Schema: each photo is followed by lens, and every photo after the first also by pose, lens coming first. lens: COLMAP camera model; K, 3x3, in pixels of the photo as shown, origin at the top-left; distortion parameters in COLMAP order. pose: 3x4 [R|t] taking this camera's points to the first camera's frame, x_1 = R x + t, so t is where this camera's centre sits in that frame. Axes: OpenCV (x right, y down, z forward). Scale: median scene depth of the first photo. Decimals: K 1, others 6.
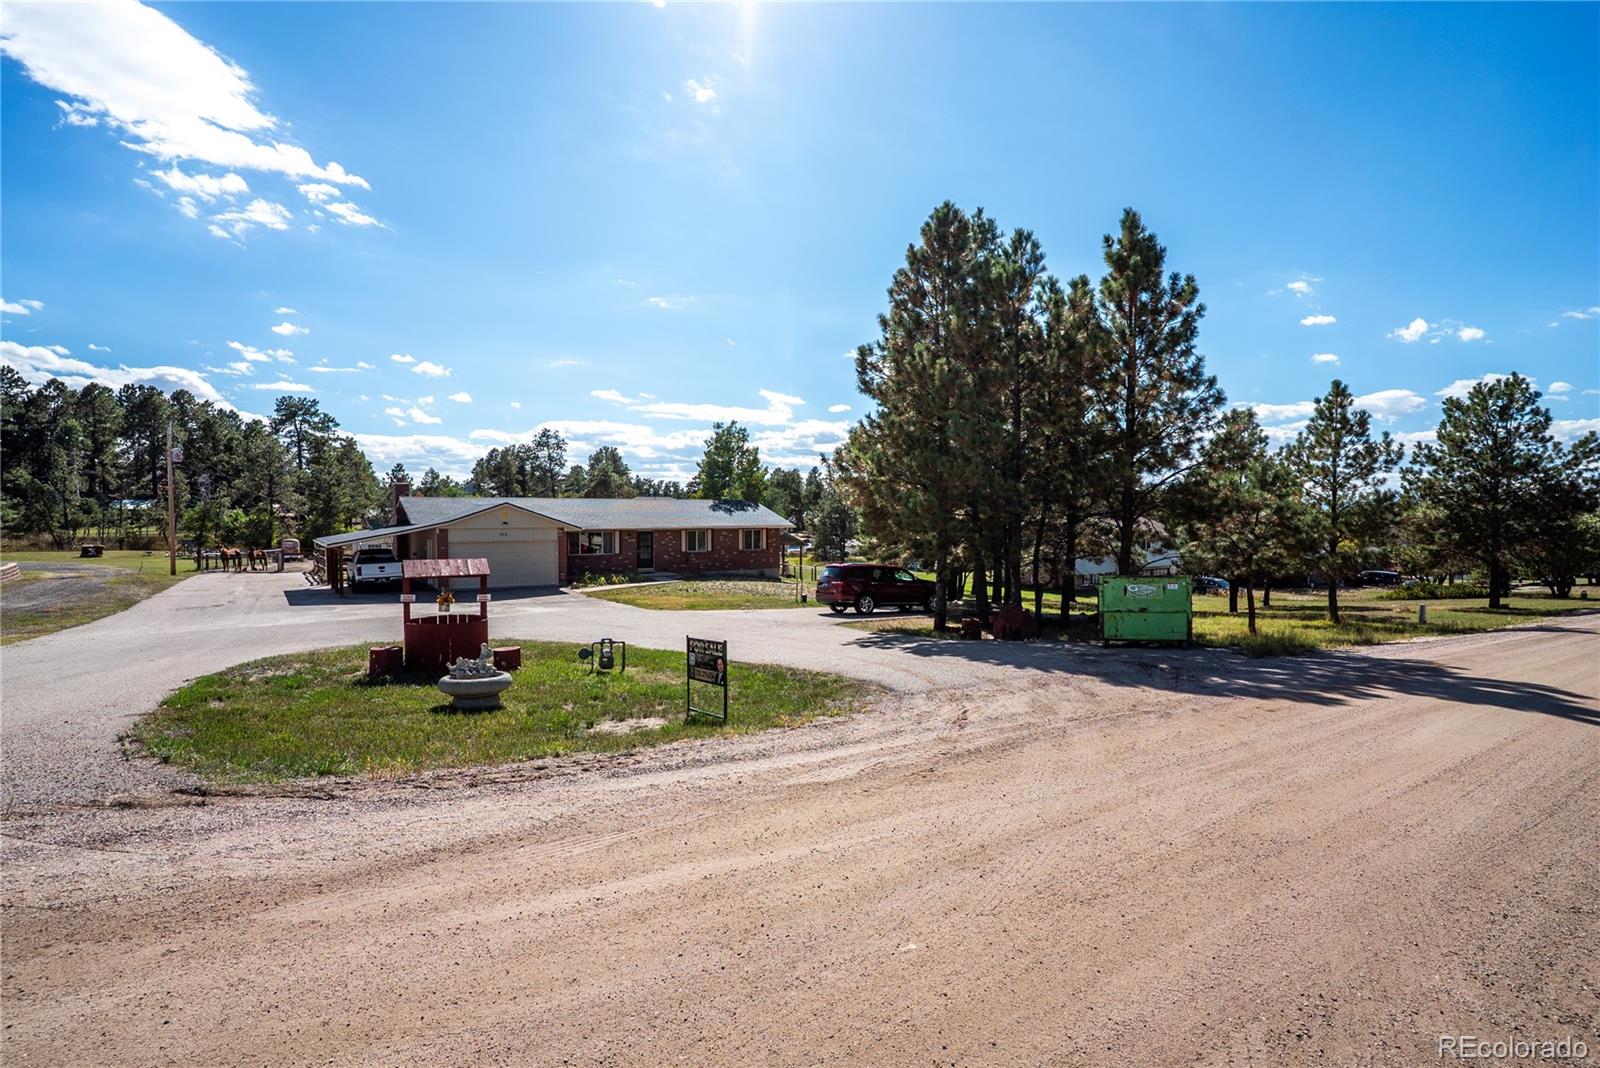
lens RADIAL K [[795.0, 0, 801.1], [0, 795.0, 531.7], [0, 0, 1]] dist [-0.077203, 0.035416]
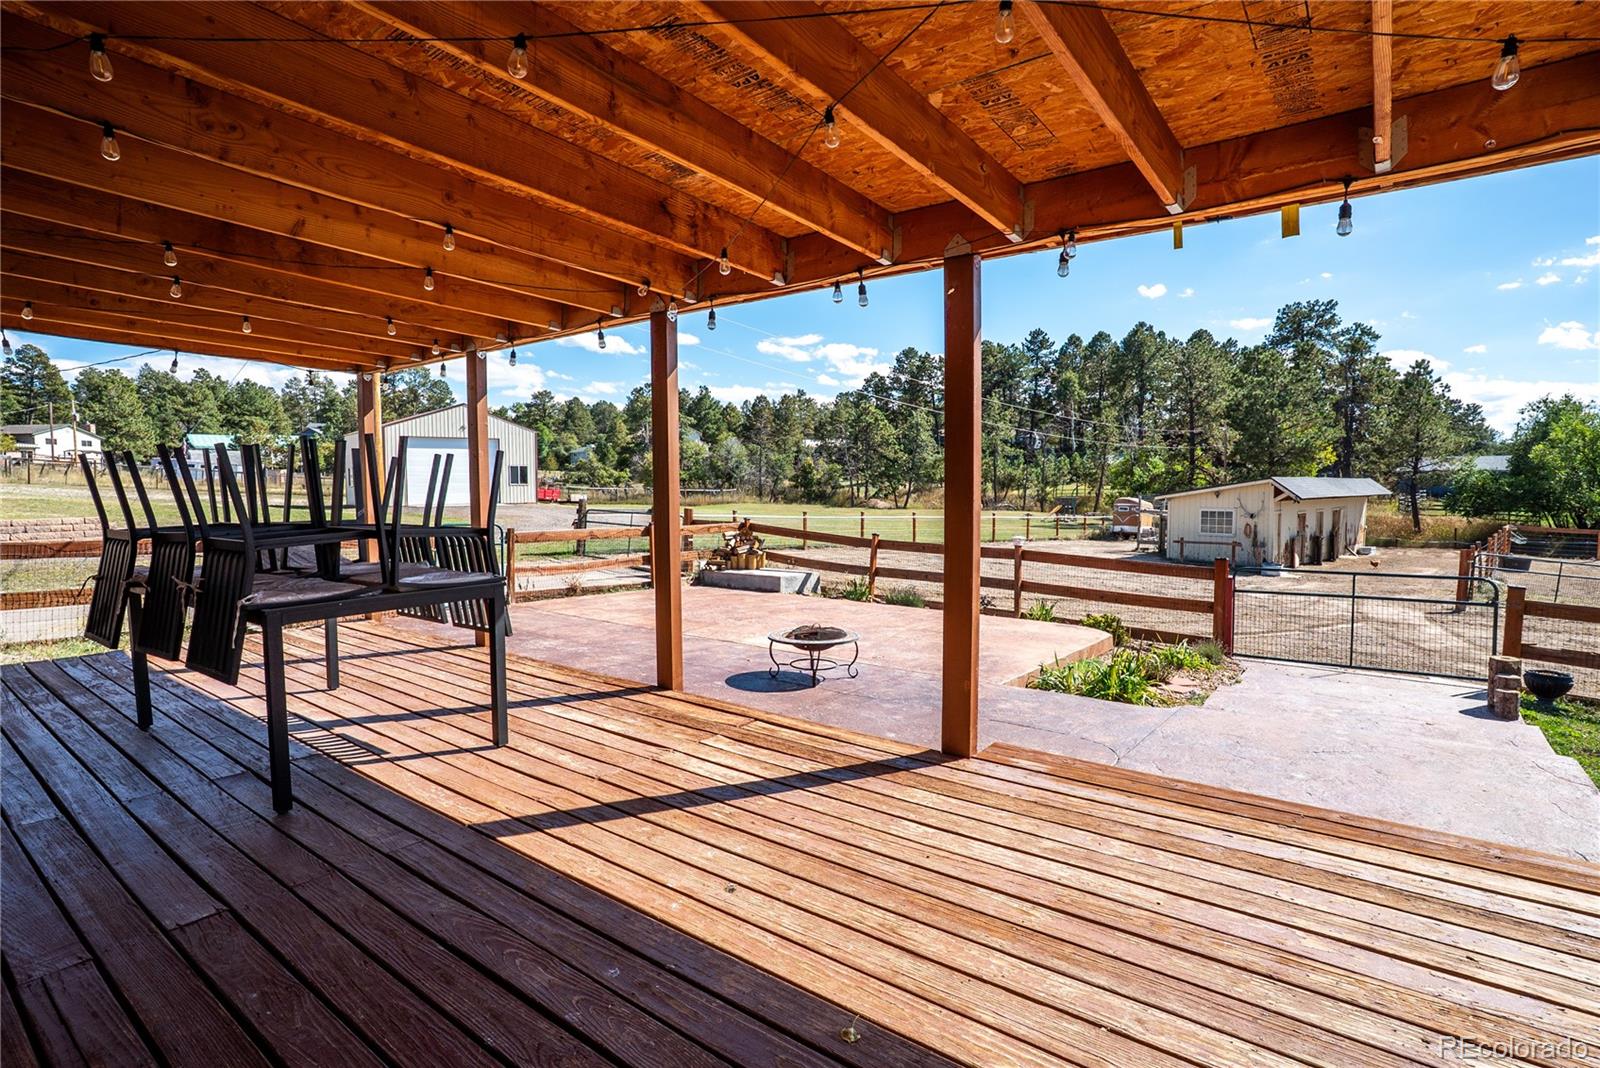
lens RADIAL K [[795.0, 0, 801.1], [0, 795.0, 531.7], [0, 0, 1]] dist [-0.077203, 0.035416]
pose [[0.307343, 0.052558, -0.950146, -0.334756], [-0.015945, 0.998618, 0.050081, 0.014742], [0.951465, -0.000242, 0.307756, 0.976717]]
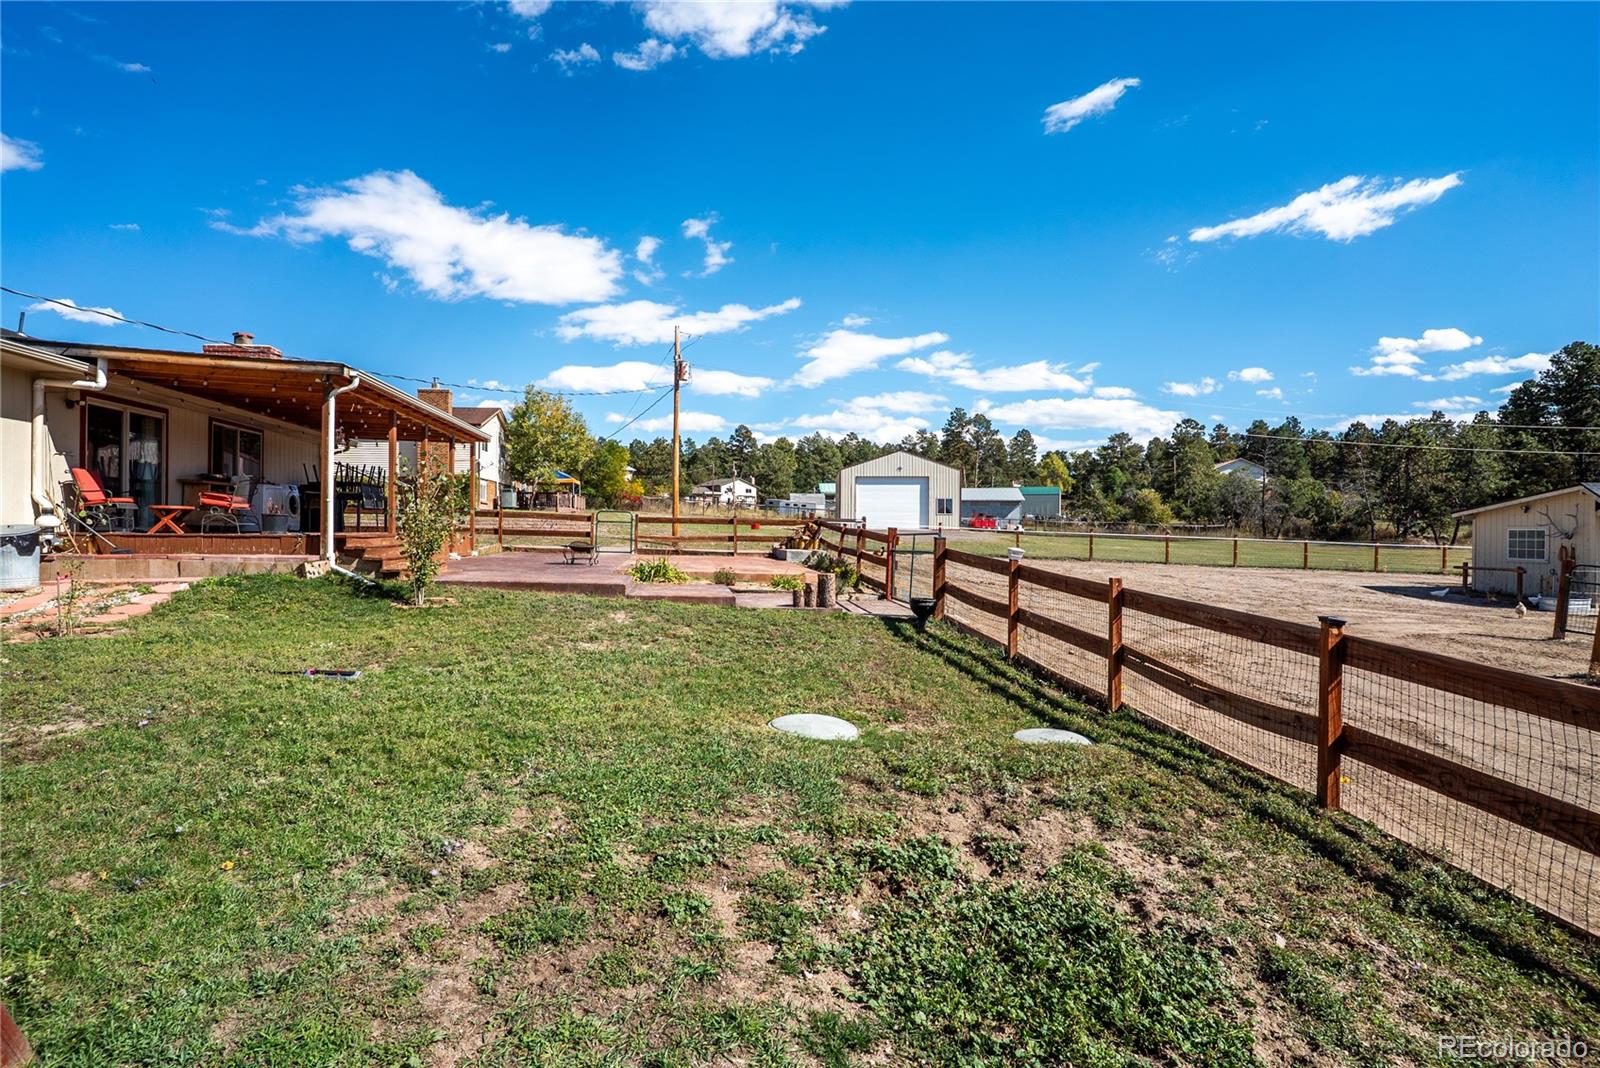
lens RADIAL K [[795.0, 0, 801.1], [0, 795.0, 531.7], [0, 0, 1]] dist [-0.077203, 0.035416]
pose [[-0.427220, -0.002083, -0.904145, -0.214793], [-0.025899, 0.999615, 0.009934, 0.031264], [0.903777, 0.027660, -0.427110, 1.264709]]
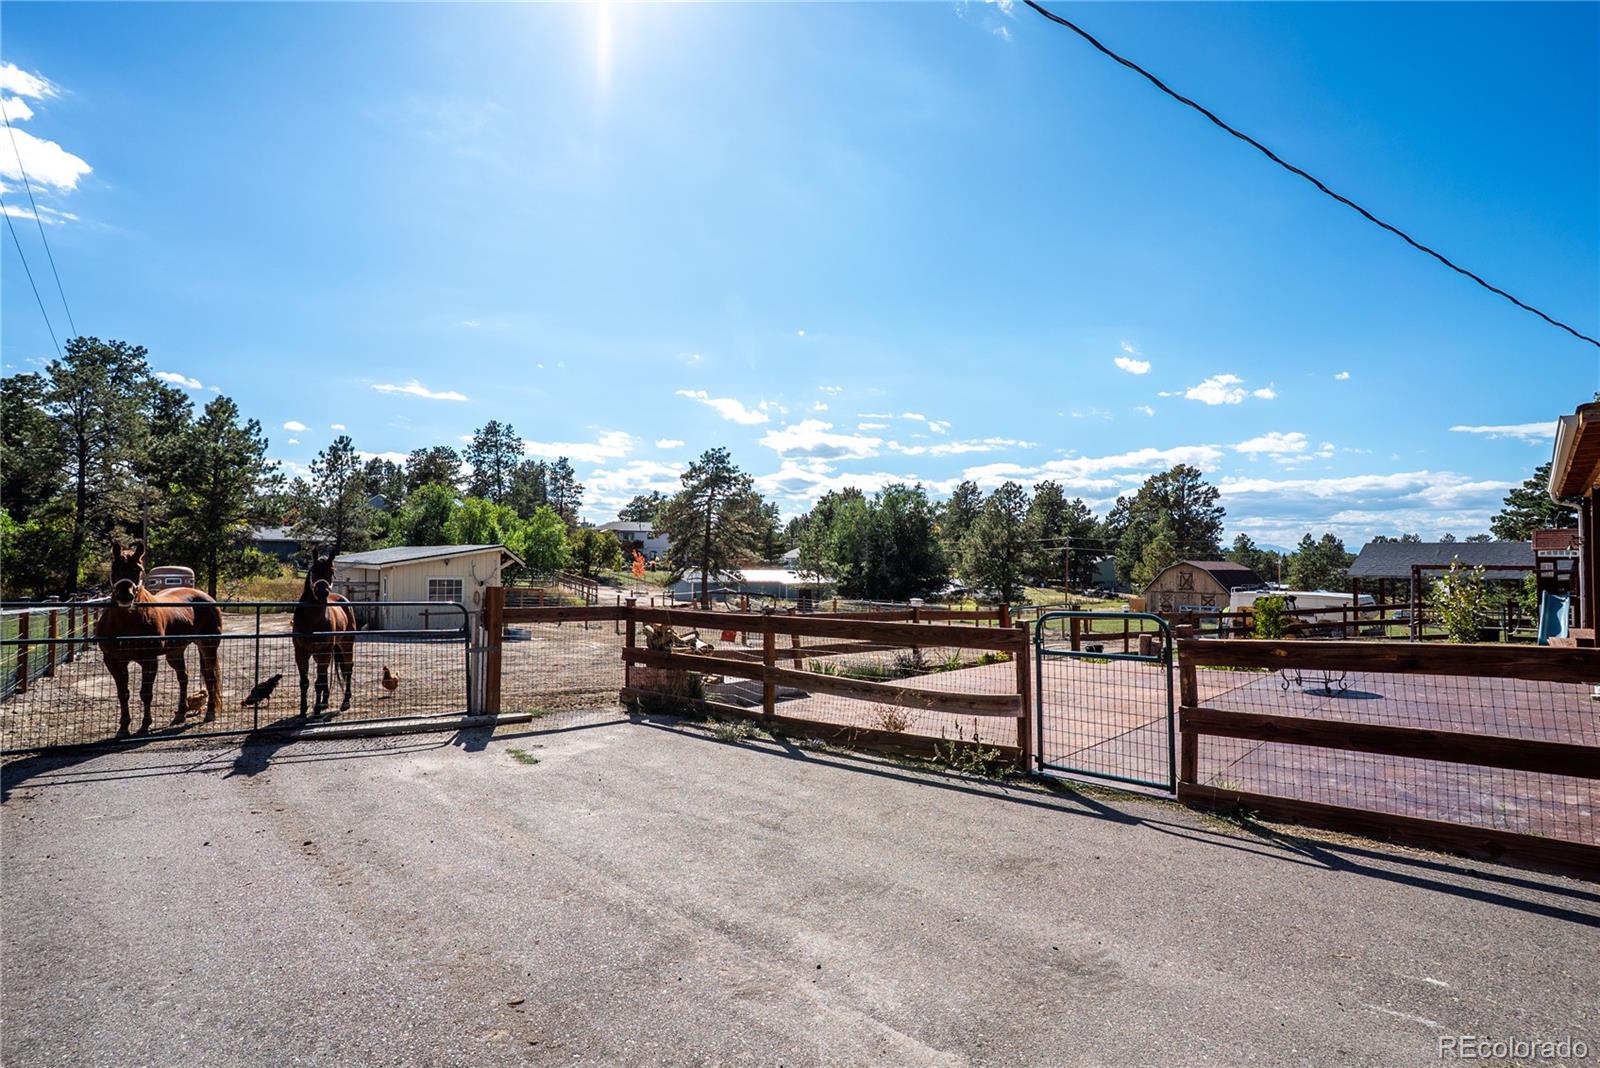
lens RADIAL K [[812.9, 0, 800.8], [0, 812.9, 528.9], [0, 0, 1]] dist [-0.079060, 0.037997]
pose [[0.979918, 0.014650, 0.198863, -0.663632], [-0.003207, 0.998326, -0.057741, 0.019692], [-0.199376, 0.055944, 0.978325, 0.836397]]
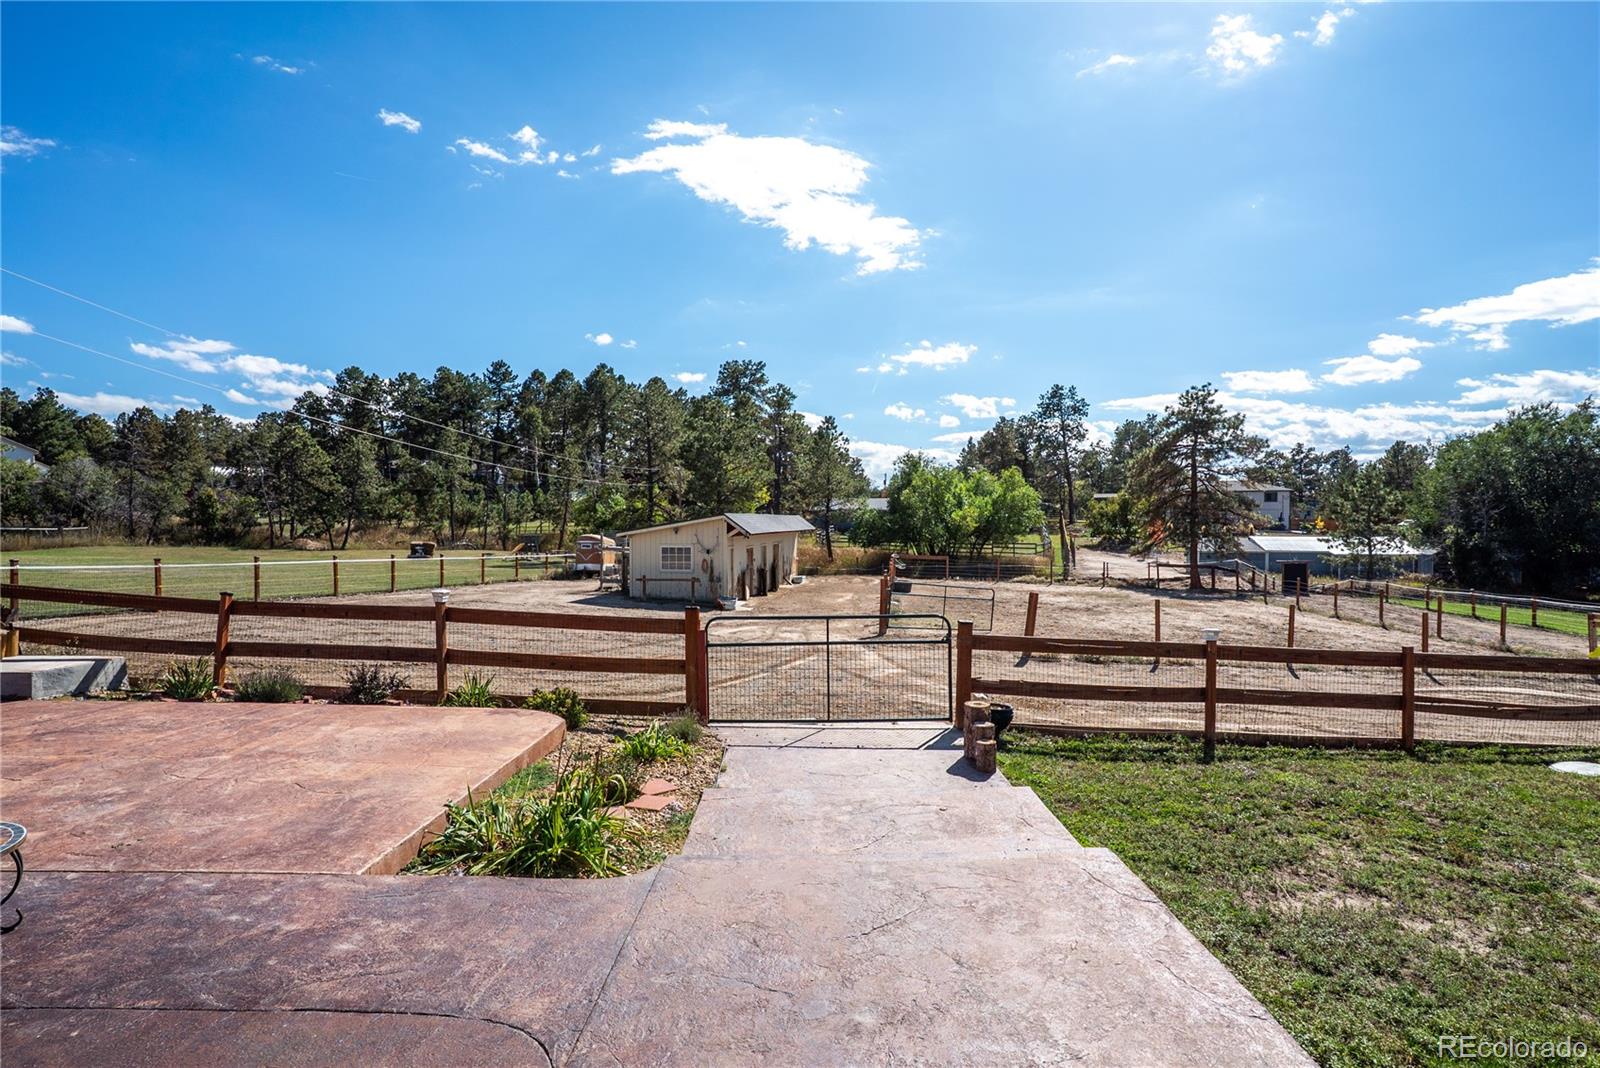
lens RADIAL K [[795.0, 0, 801.1], [0, 795.0, 531.7], [0, 0, 1]] dist [-0.077203, 0.035416]
pose [[0.821380, 0.004542, -0.570363, -0.381320], [-0.009351, 0.999941, -0.005504, 0.014298], [0.570304, 0.009855, 0.821374, 1.020139]]
